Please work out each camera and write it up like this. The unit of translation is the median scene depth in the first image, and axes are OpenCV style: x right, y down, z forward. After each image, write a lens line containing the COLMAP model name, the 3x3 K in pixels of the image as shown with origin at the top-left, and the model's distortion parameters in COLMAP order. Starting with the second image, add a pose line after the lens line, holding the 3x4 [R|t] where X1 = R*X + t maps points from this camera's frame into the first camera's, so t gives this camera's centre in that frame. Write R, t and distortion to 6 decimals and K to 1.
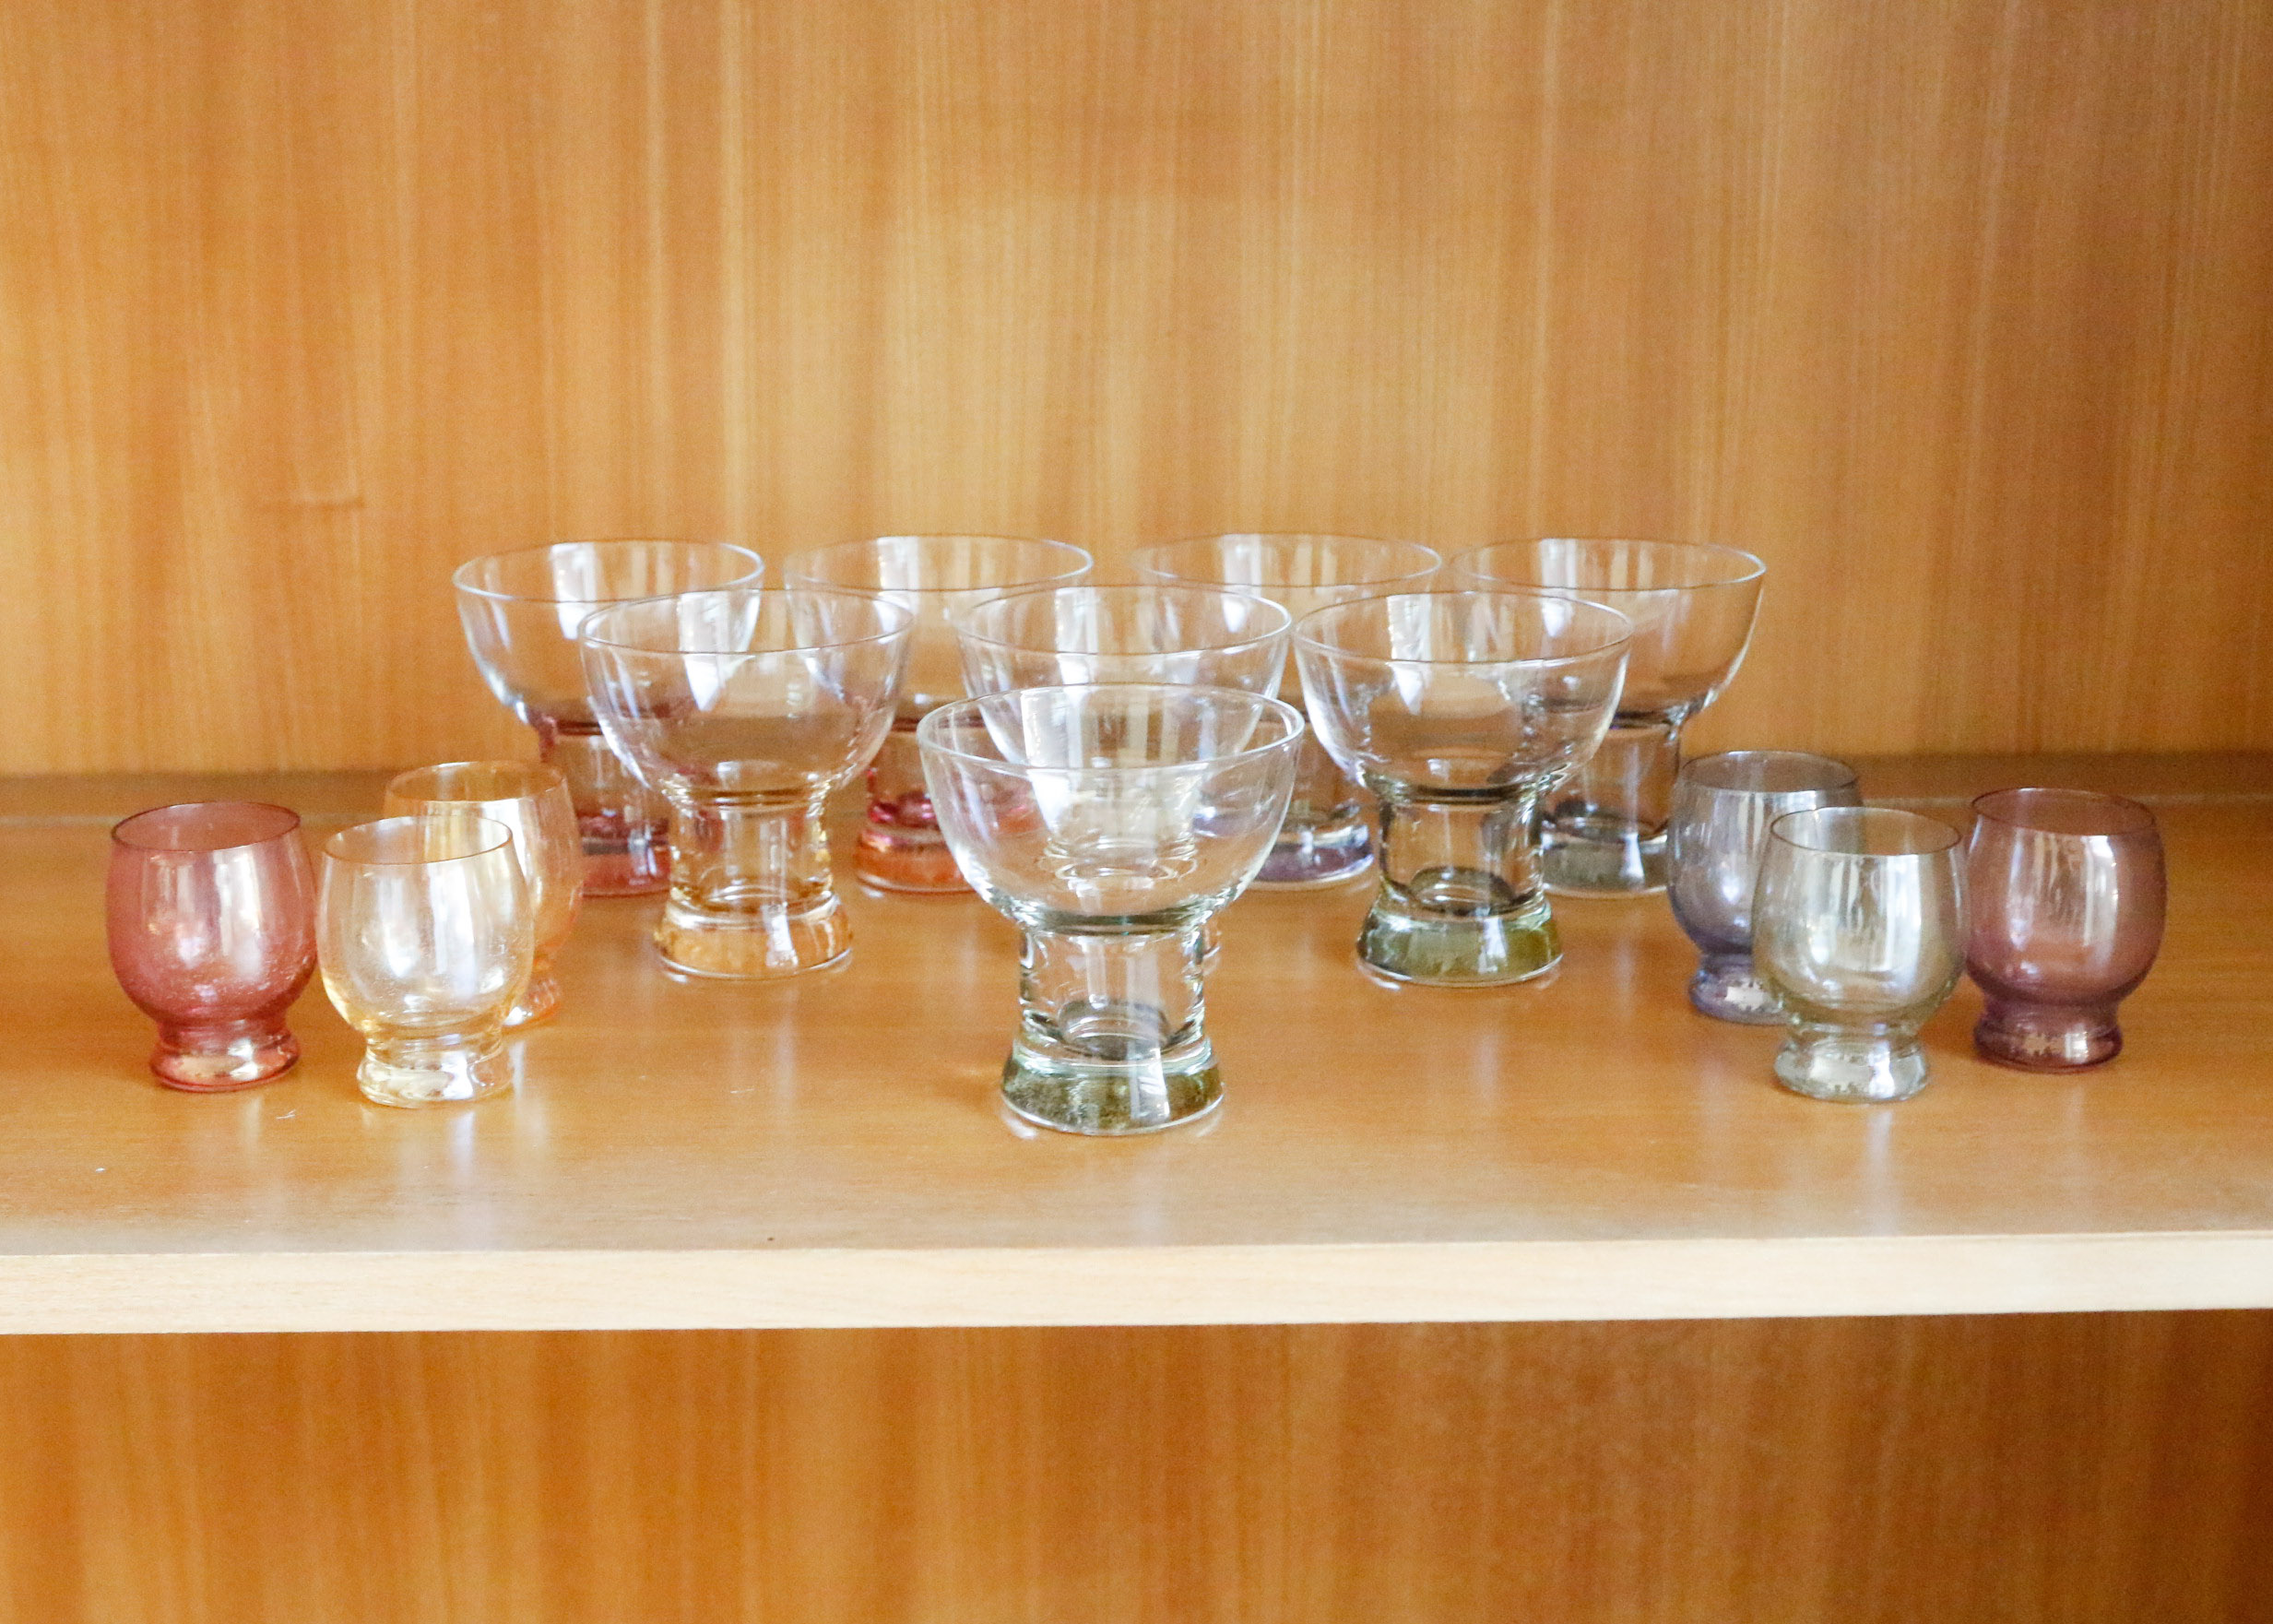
lens RADIAL K [[3468.5, 0, 1136.5], [0, 3468.5, 812.0], [0, 0, 1]] dist [-0.006630, 0.003680]
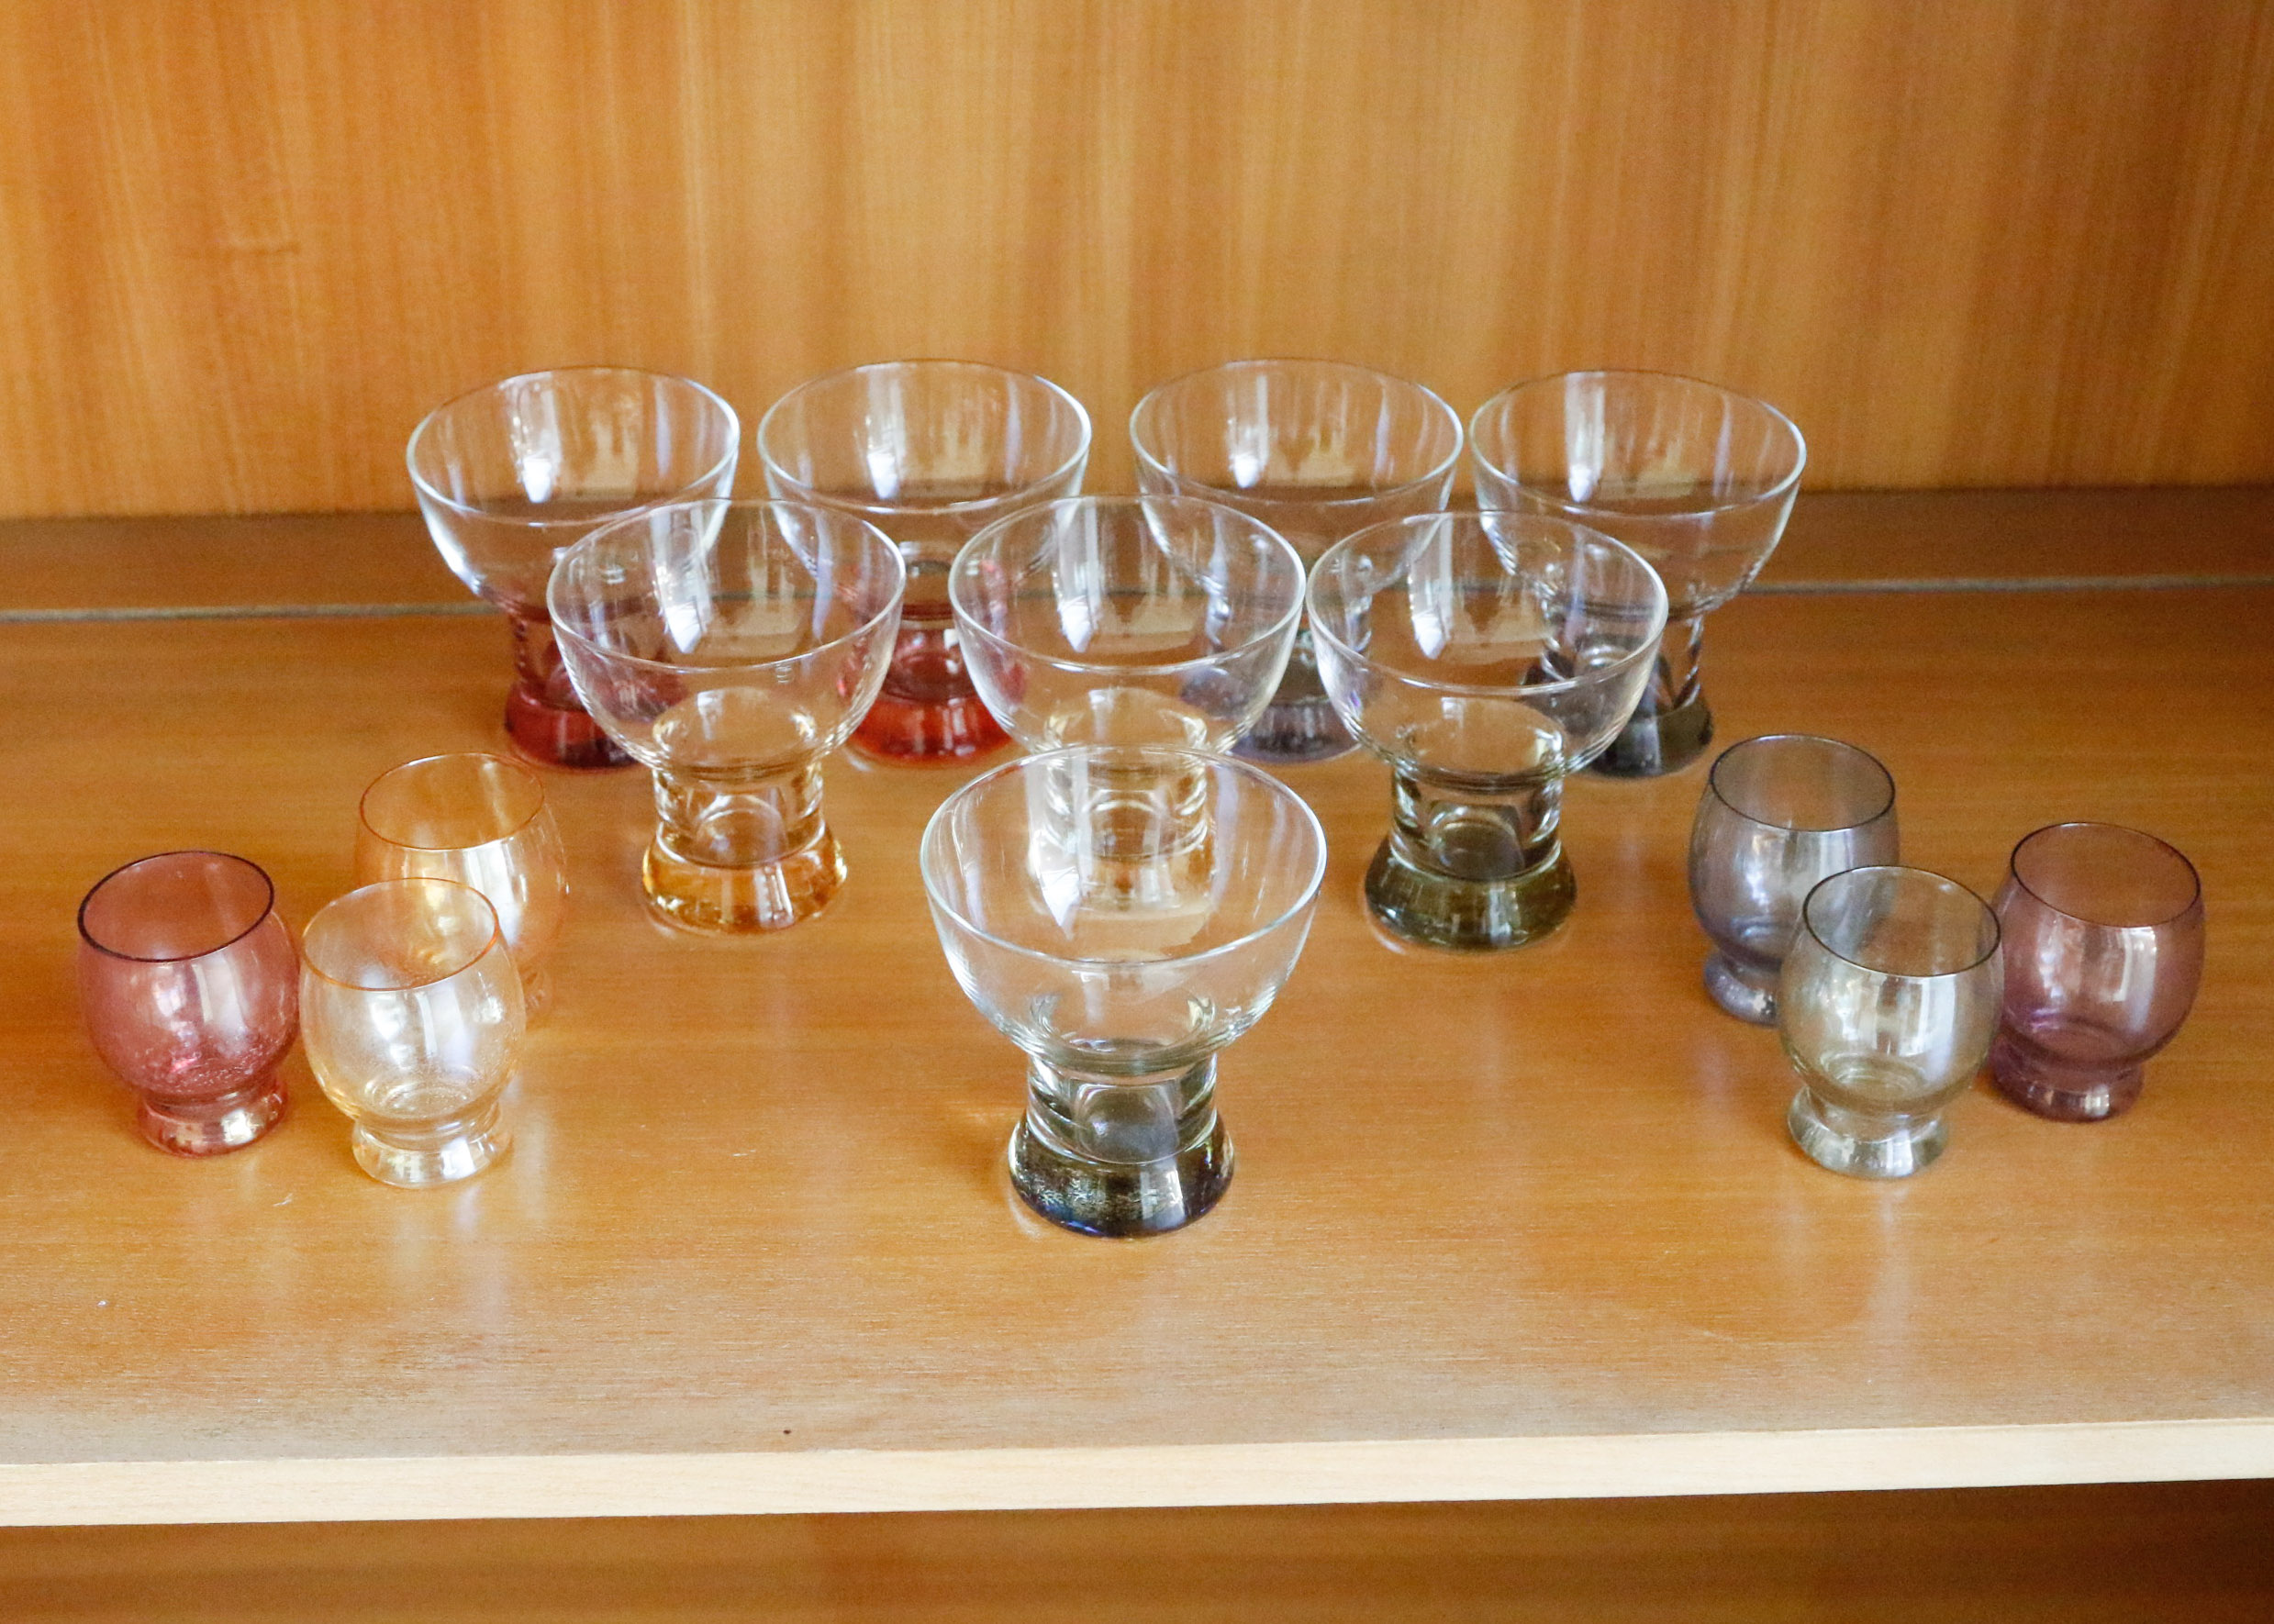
lens RADIAL K [[3448.9, 0, 1137.0], [0, 3448.9, 812.0], [0, 0, 1]] dist [-0.020969, -0.030723]
pose [[0.999863, -0.001148, 0.016490, -0.013681], [-0.004061, 0.949955, 0.312360, -0.236234], [-0.016024, -0.312385, 0.949821, 0.073801]]
